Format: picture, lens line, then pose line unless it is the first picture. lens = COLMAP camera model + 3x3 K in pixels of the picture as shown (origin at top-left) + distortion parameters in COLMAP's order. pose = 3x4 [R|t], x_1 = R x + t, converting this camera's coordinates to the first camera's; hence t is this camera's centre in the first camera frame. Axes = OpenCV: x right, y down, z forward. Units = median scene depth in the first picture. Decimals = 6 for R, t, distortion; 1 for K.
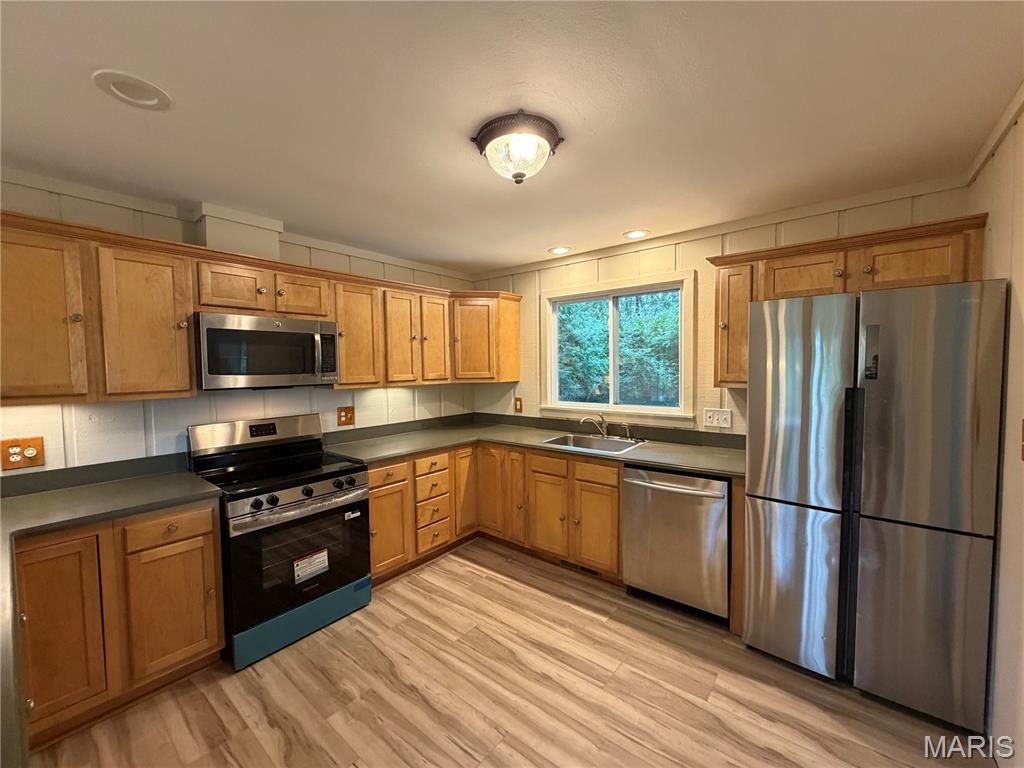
lens RADIAL K [[411.1, 0, 508.3], [0, 411.1, 386.4], [0, 0, 1]] dist [-0.004444, 0.000210]
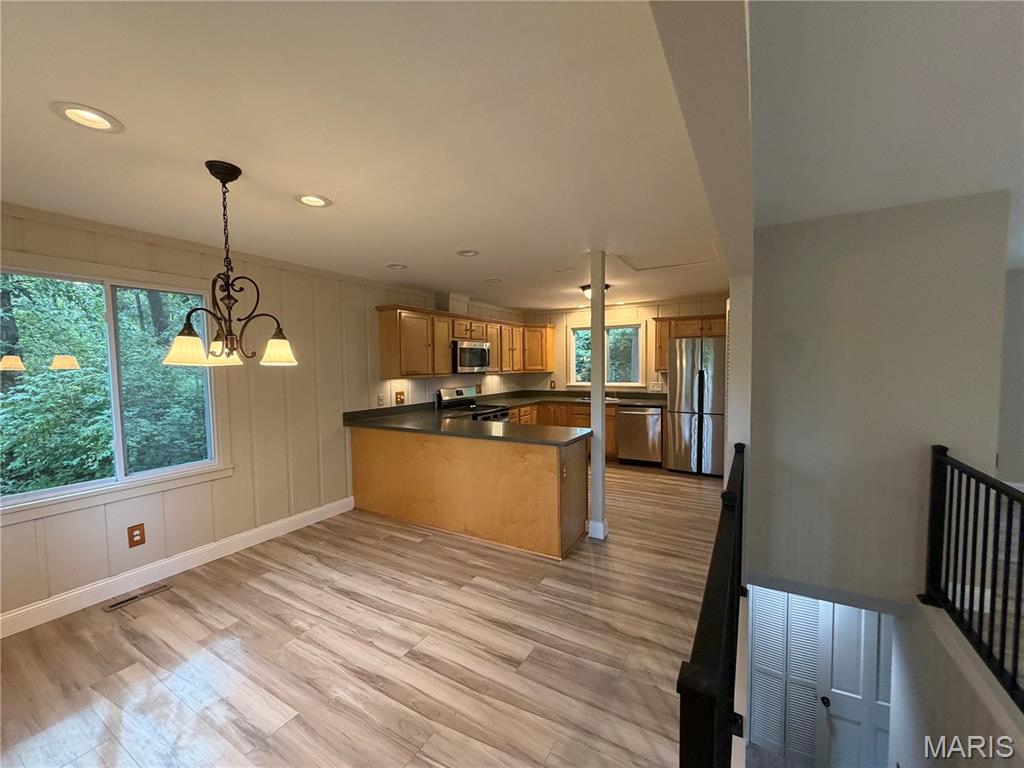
lens RADIAL K [[411.1, 0, 513.0], [0, 411.1, 386.3], [0, 0, 1]] dist [-0.004444, 0.000210]
pose [[0.988457, -0.009675, 0.151190, -0.534067], [0.009171, 0.999950, 0.004031, 0.053585], [-0.151222, -0.002597, 0.988496, -0.973751]]
